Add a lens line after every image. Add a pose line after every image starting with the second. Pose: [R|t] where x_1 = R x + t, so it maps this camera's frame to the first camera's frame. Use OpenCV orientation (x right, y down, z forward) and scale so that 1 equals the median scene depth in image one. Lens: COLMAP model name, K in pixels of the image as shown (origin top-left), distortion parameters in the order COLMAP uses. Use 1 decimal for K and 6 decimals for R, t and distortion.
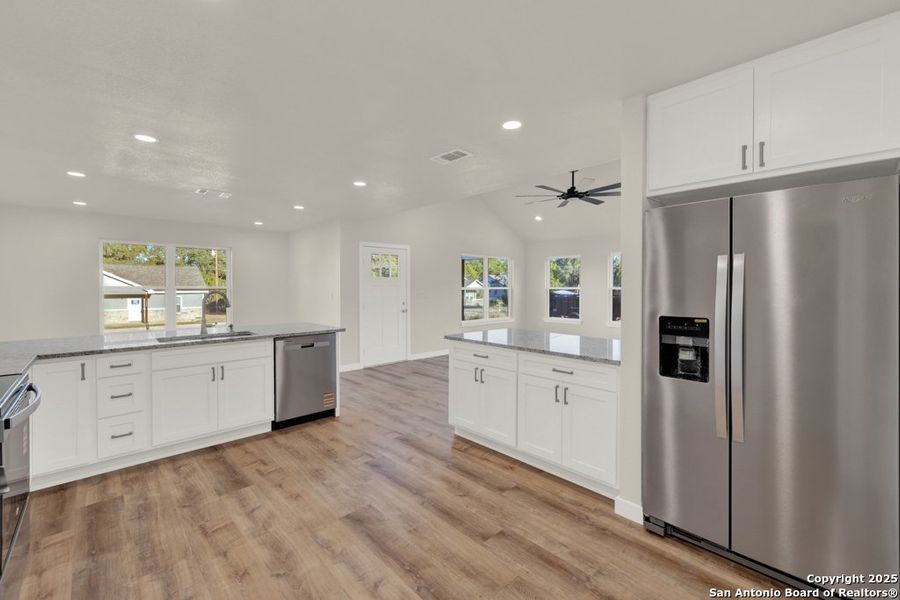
lens RADIAL K [[378.3, 0, 446.2], [0, 378.3, 295.9], [0, 0, 1]] dist [0.001224, 0.000392]
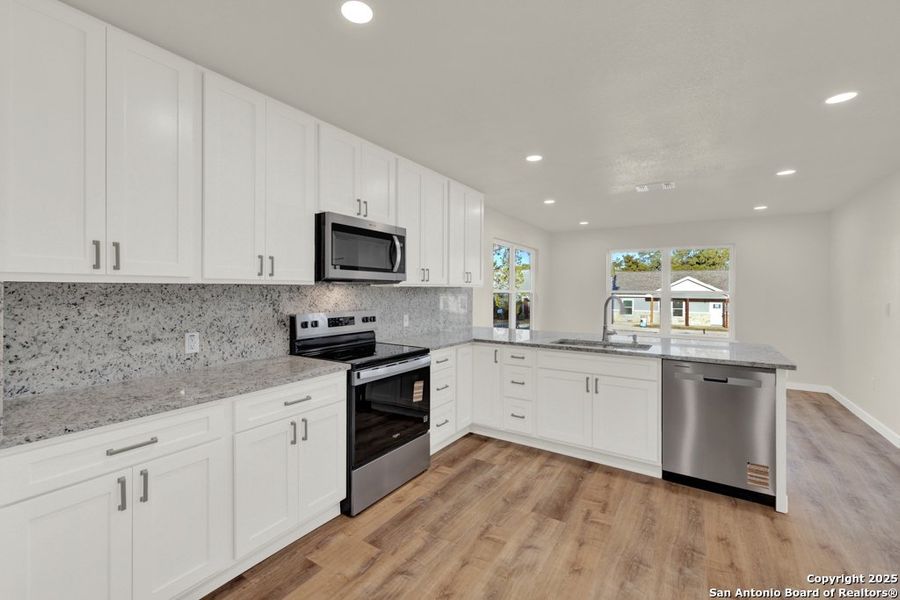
lens RADIAL K [[378.3, 0, 439.2], [0, 378.3, 294.4], [0, 0, 1]] dist [0.001224, 0.000392]
pose [[0.214499, 0.011916, -0.976652, 0.210913], [-0.027907, 0.999592, 0.006066, -0.011493], [0.976326, 0.025954, 0.214744, 0.427205]]
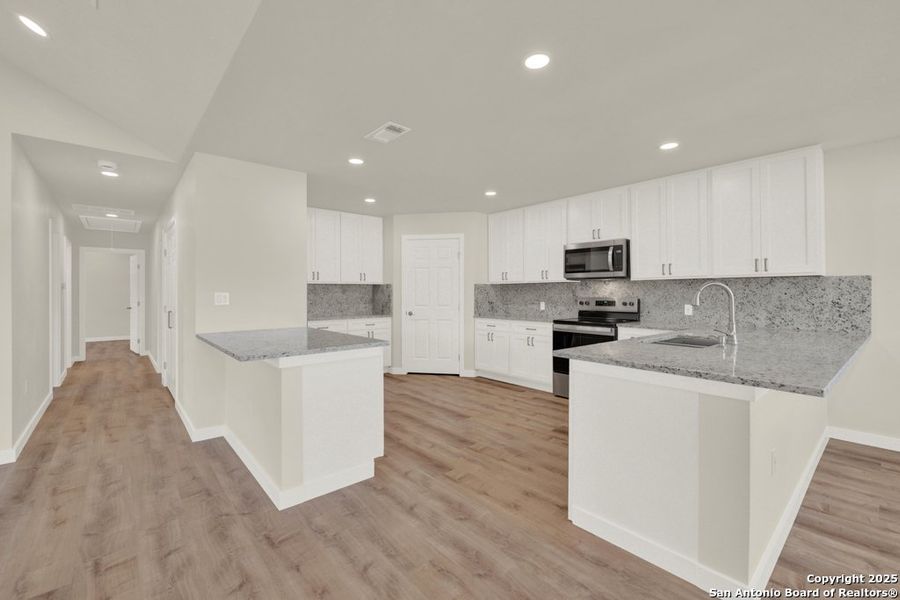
lens RADIAL K [[378.3, 0, 448.3], [0, 378.3, 295.0], [0, 0, 1]] dist [0.001224, 0.000392]
pose [[-0.999138, 0.001968, 0.041457, -0.169800], [0.003191, 0.999561, 0.029463, -0.012552], [-0.041380, 0.029570, -0.998706, 1.887523]]
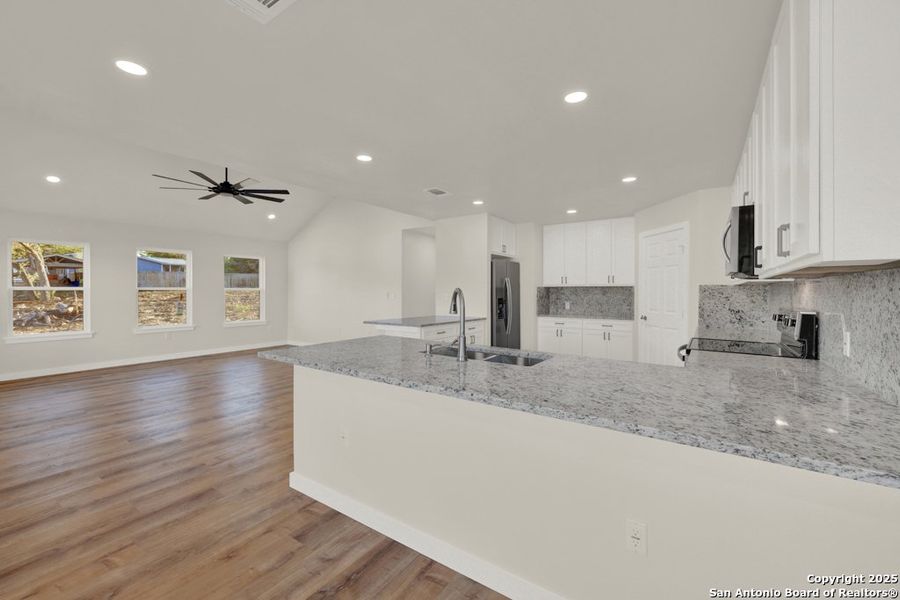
lens RADIAL K [[378.3, 0, 443.4], [0, 378.3, 290.7], [0, 0, 1]] dist [0.001224, 0.000392]
pose [[-0.204314, -0.000869, 0.978905, -1.354775], [0.018202, 0.999823, 0.004687, -0.013787], [-0.978736, 0.018776, -0.204262, 1.268090]]
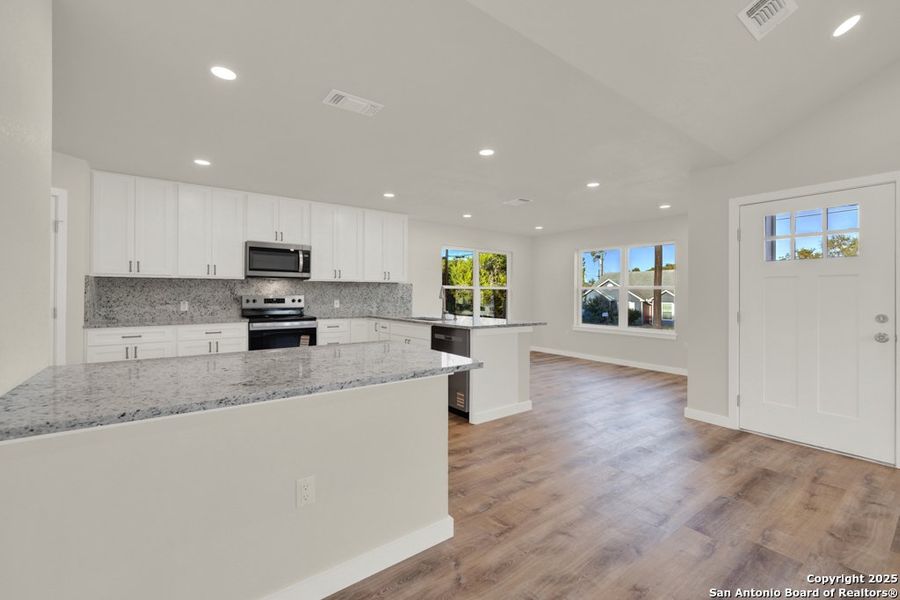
lens RADIAL K [[378.3, 0, 439.0], [0, 378.3, 294.7], [0, 0, 1]] dist [0.001224, 0.000392]
pose [[-0.130567, 0.001629, -0.991438, 0.751799], [-0.027744, 0.999601, 0.005296, 0.012737], [0.991051, 0.028198, -0.130470, 1.276337]]
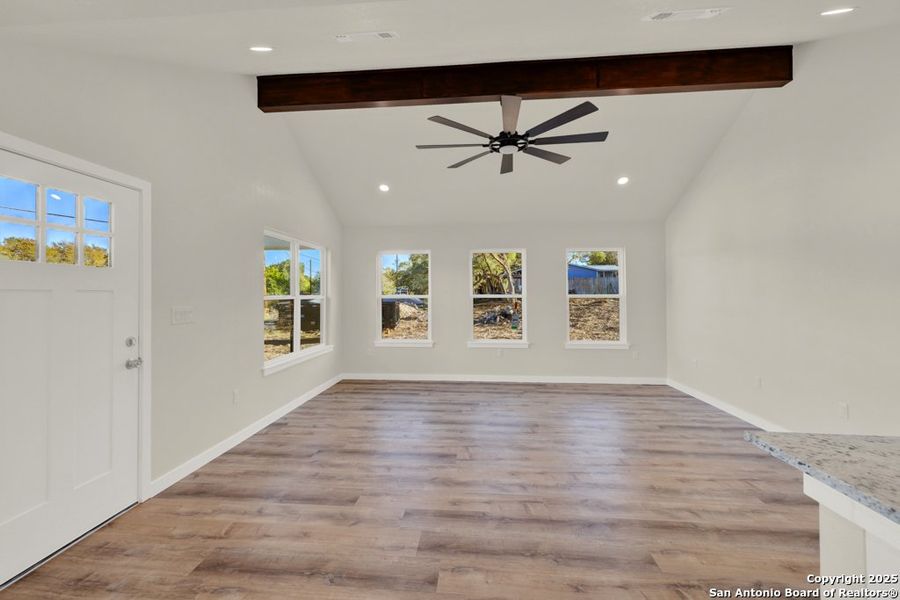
lens RADIAL K [[378.3, 0, 442.3], [0, 378.3, 291.6], [0, 0, 1]] dist [0.001224, 0.000392]
pose [[0.751882, 0.002355, 0.659293, -0.273907], [0.017771, 0.999558, -0.023836, -0.030086], [-0.659058, 0.029638, 0.751508, 1.182321]]
